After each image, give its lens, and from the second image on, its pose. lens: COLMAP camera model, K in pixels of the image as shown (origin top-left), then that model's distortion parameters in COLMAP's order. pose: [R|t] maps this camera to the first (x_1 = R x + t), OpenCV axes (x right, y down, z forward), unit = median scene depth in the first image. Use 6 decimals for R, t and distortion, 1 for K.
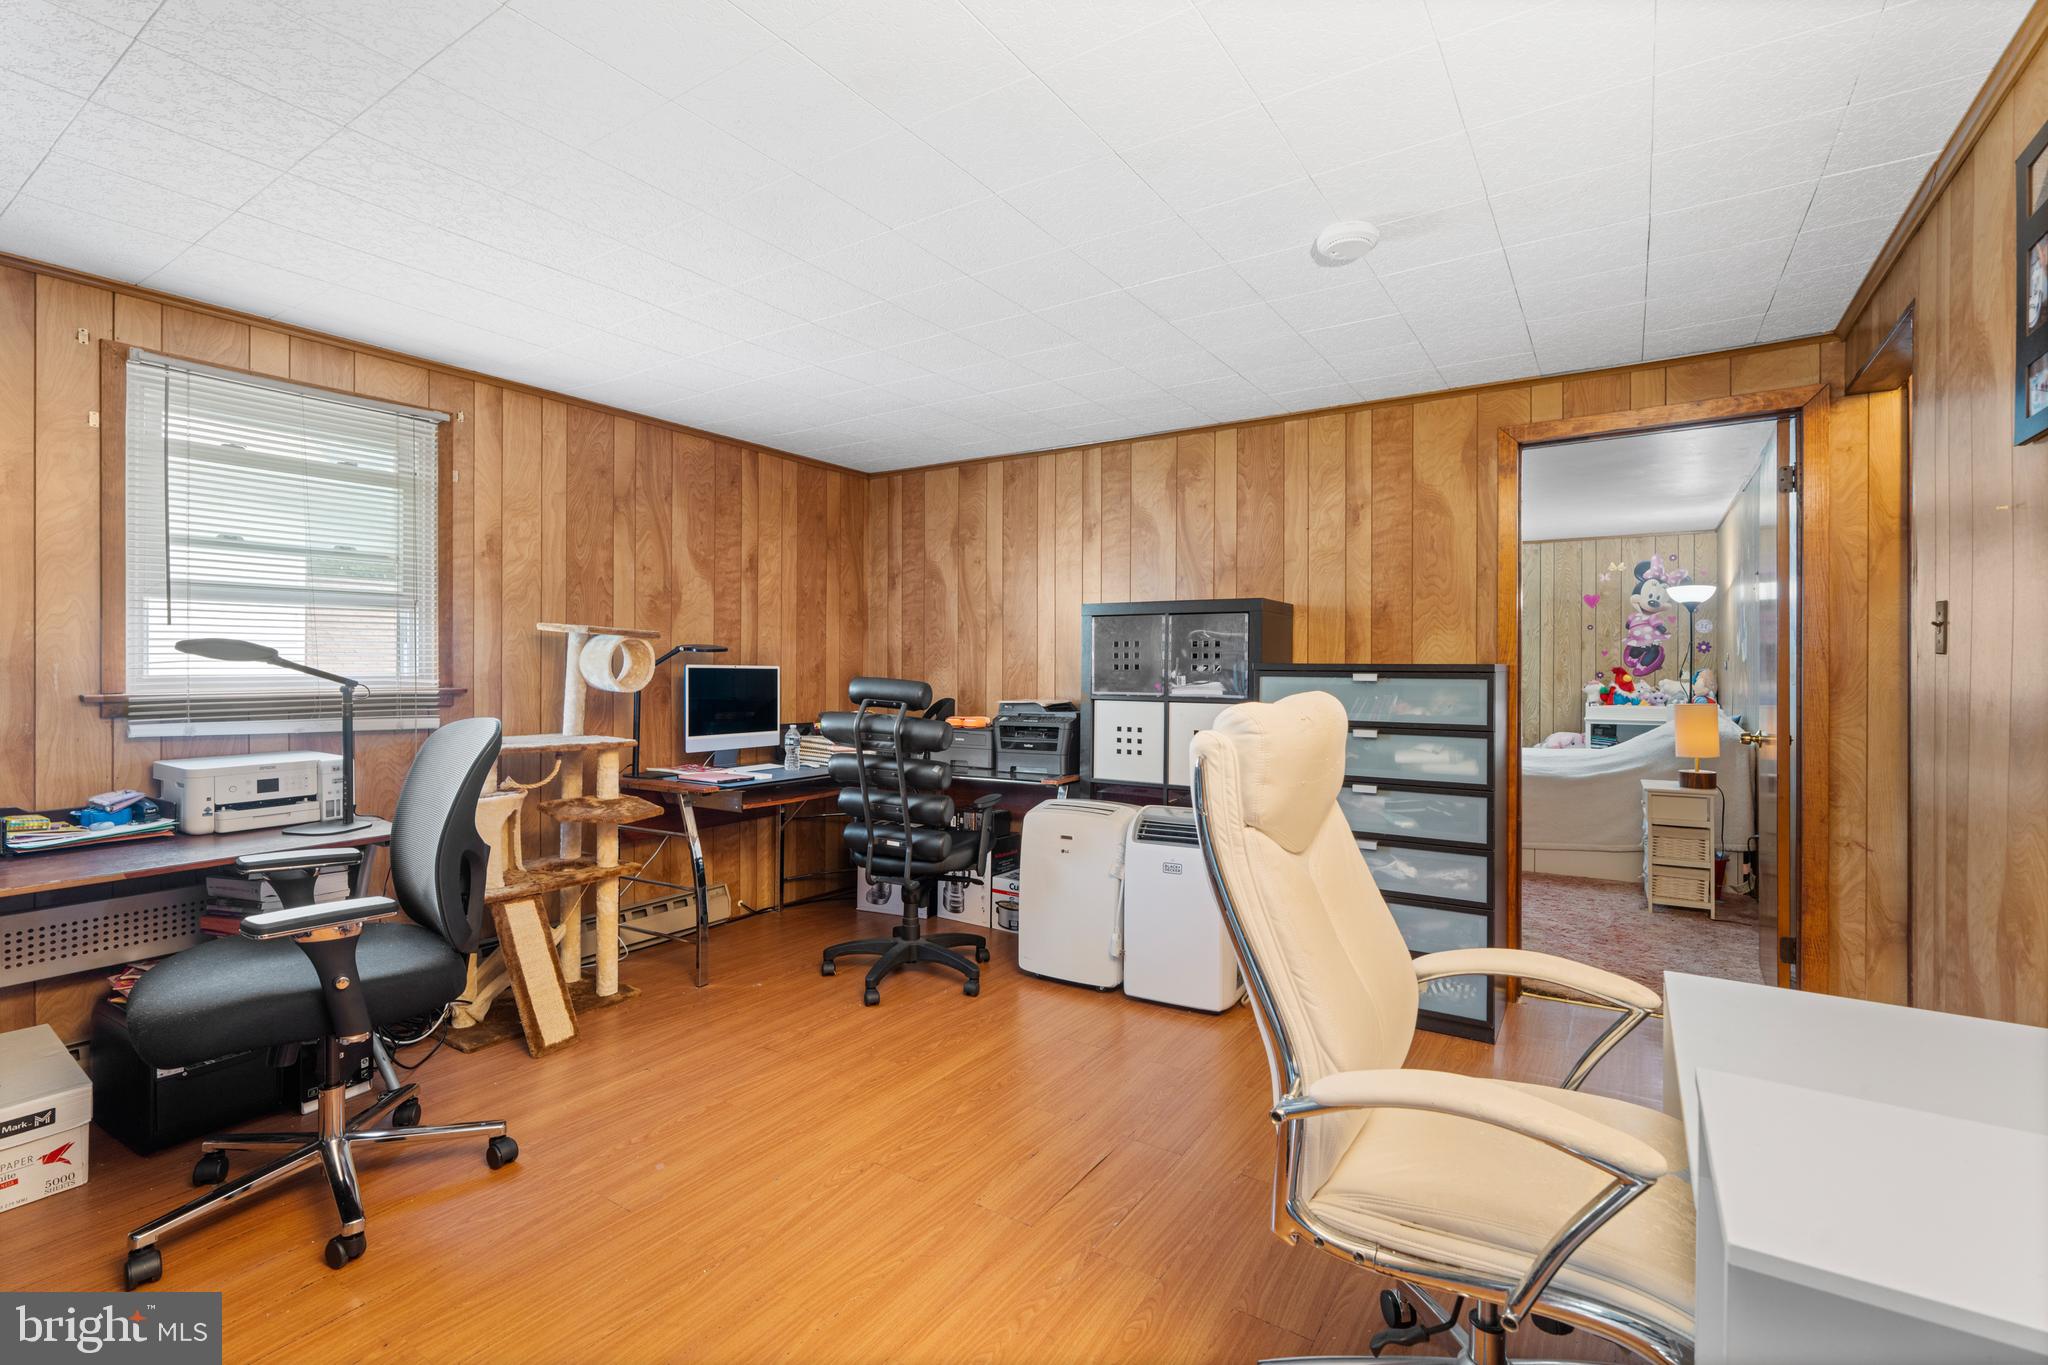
lens RADIAL K [[934.0, 0, 1017.2], [0, 934.0, 670.5], [0, 0, 1]] dist [-0.005156, -0.000681]
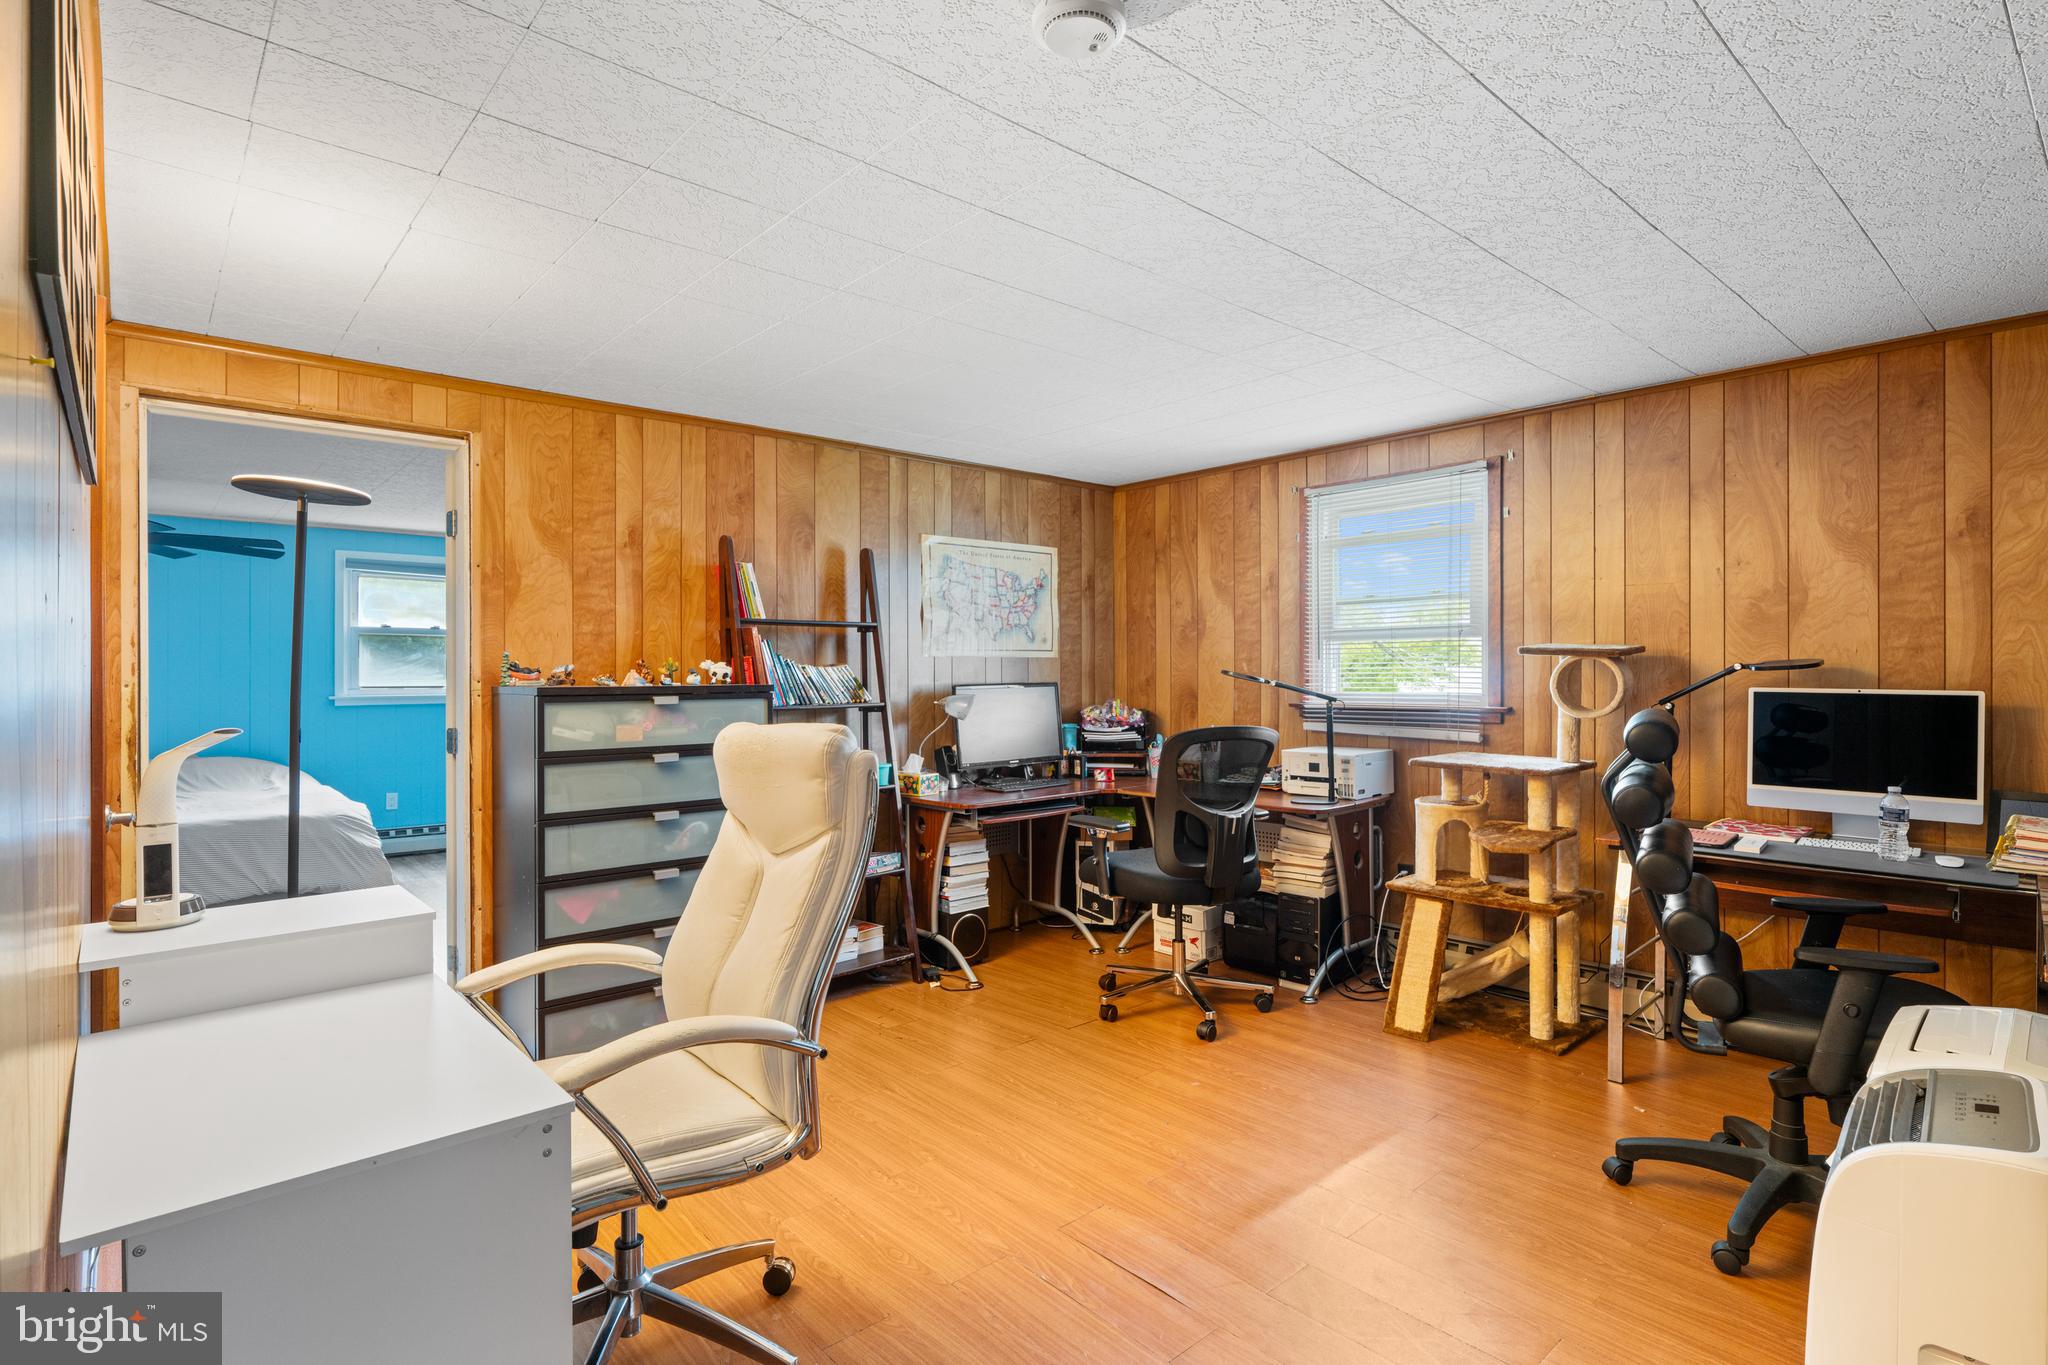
lens RADIAL K [[1017.0, 0, 1032.4], [0, 1017.0, 688.8], [0, 0, 1]] dist [-0.017295, -0.000695]
pose [[-0.259135, -0.007260, -0.965814, 0.763345], [-0.020717, 0.999783, -0.001956, 0.011715], [0.965619, 0.019502, -0.259229, 0.882817]]
